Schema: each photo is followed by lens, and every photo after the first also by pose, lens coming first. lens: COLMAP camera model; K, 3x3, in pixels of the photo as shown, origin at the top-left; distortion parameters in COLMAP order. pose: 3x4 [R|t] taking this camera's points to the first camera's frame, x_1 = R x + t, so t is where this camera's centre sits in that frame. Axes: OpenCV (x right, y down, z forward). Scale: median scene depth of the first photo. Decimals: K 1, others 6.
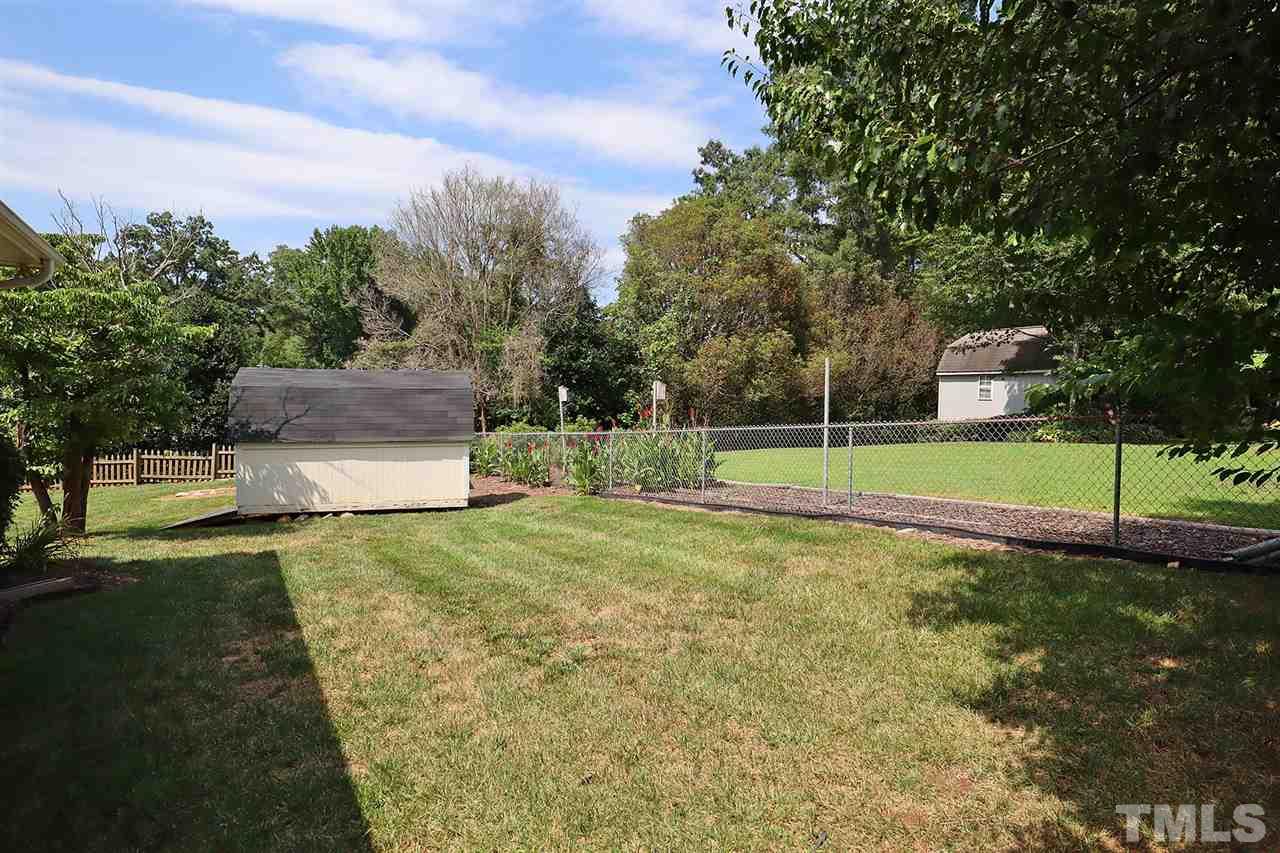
lens RADIAL K [[727.7, 0, 643.1], [0, 727.7, 419.8], [0, 0, 1]] dist [-0.003872, -0.000227]
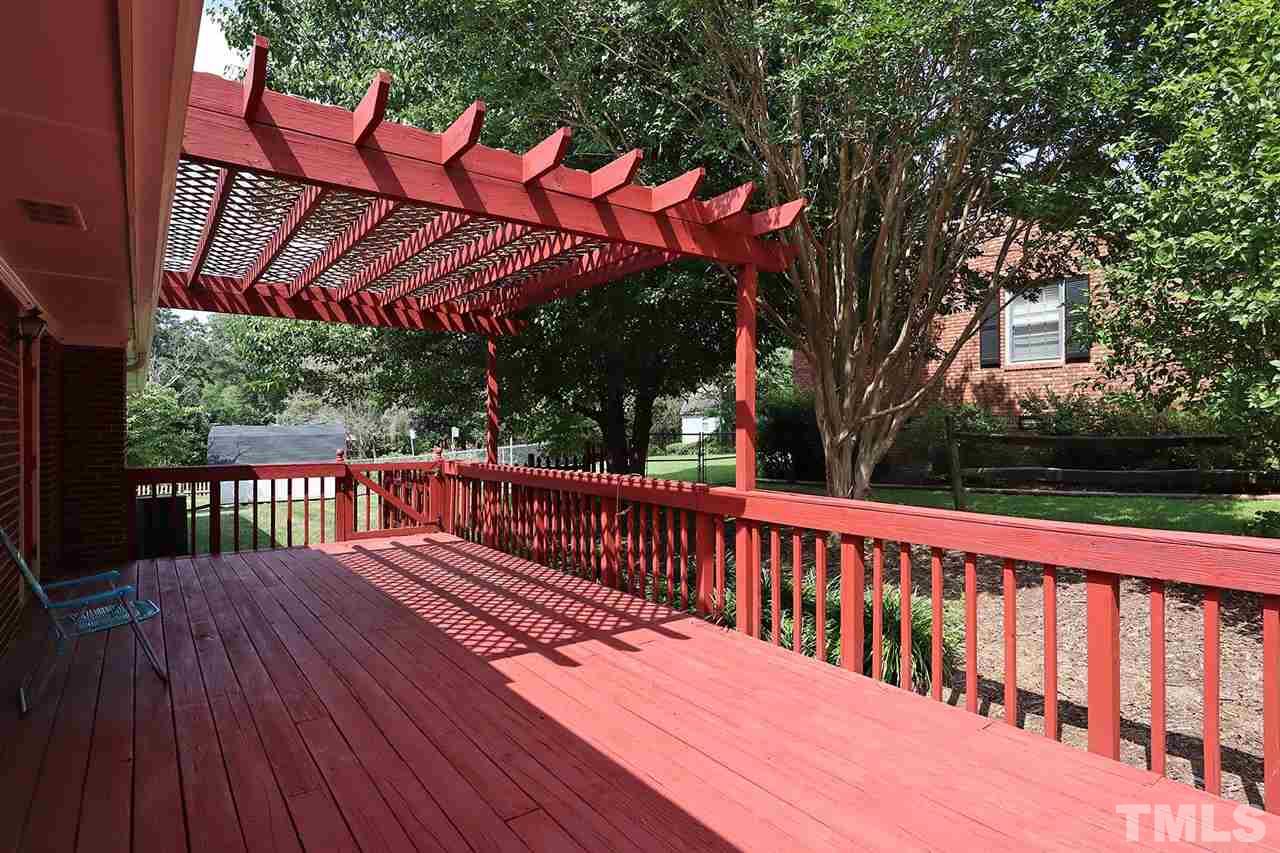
lens RADIAL K [[727.7, 0, 643.1], [0, 727.7, 419.8], [0, 0, 1]] dist [-0.003872, -0.000227]
pose [[0.996765, -0.033508, 0.073047, 0.081304], [0.036490, 0.998538, -0.039875, 0.004935], [-0.071604, 0.042411, 0.996531, -0.186668]]
